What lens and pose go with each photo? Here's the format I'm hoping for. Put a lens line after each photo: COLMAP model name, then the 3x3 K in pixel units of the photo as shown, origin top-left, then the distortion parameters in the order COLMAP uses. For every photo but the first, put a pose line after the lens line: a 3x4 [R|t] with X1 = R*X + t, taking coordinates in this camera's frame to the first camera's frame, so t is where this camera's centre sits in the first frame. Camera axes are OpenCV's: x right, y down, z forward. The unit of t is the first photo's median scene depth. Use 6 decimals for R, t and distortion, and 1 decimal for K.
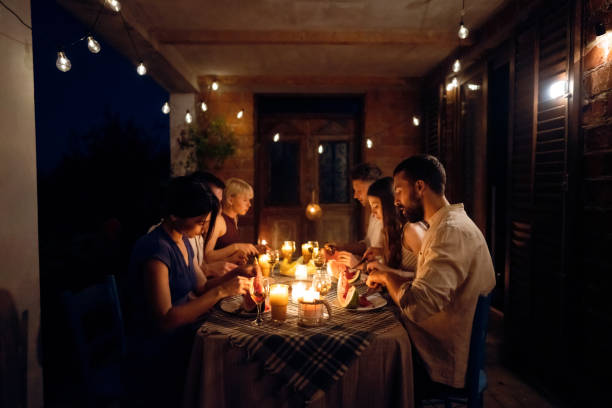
lens RADIAL K [[380.1, 0, 306.0], [0, 380.1, 204.0], [0, 0, 1]] dist [-0.013704, -0.000340]
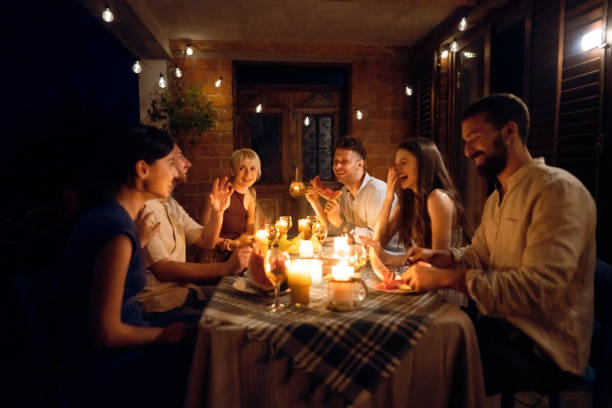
lens RADIAL K [[380.1, 0, 306.0], [0, 380.1, 204.0], [0, 0, 1]] dist [-0.013704, -0.000340]
pose [[0.997024, -0.010921, 0.076313, -0.066560], [0.007691, 0.999067, 0.042497, 0.034021], [-0.076706, -0.041783, 0.996178, 0.116697]]
